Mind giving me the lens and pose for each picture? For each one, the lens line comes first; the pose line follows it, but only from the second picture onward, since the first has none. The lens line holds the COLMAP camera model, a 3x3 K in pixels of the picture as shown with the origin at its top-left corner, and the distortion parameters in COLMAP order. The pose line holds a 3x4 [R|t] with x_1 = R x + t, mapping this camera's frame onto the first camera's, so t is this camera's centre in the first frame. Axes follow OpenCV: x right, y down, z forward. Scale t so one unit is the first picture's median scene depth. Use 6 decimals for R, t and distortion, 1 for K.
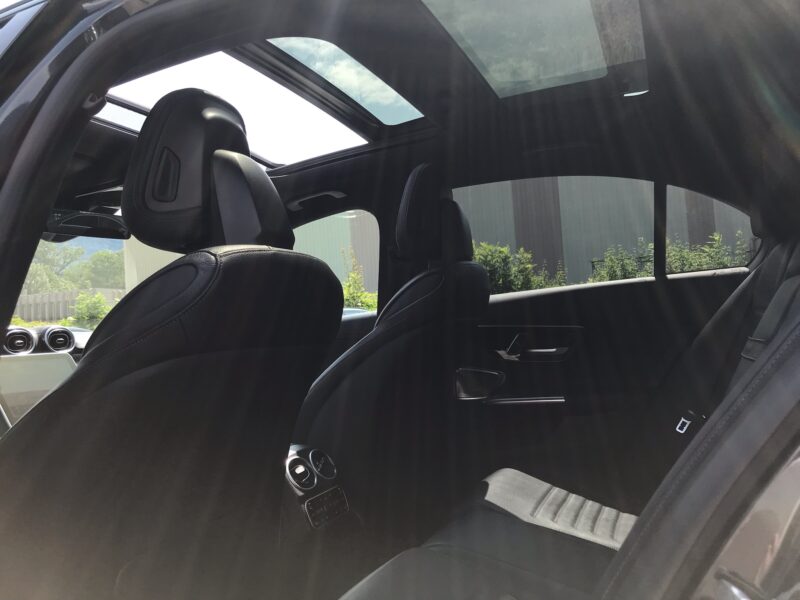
lens RADIAL K [[660.3, 0, 387.8], [0, 660.3, 291.3], [0, 0, 1]] dist [0.034140, -0.033857]
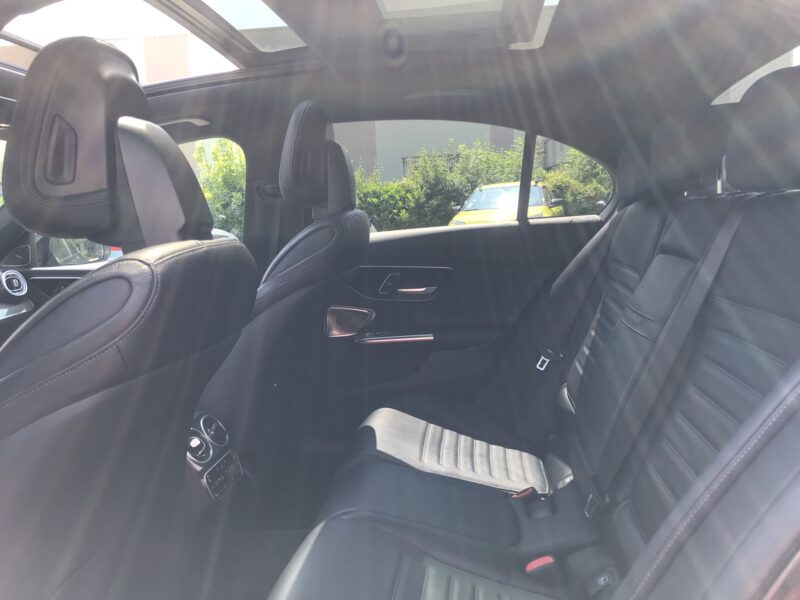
lens RADIAL K [[660.3, 0, 395.3], [0, 660.3, 298.3], [0, 0, 1]] dist [0.034140, -0.033857]
pose [[0.958852, -0.026059, 0.282707, -0.113417], [-0.021738, 0.986117, 0.164625, -0.091453], [-0.283072, -0.163996, 0.944974, 0.050740]]
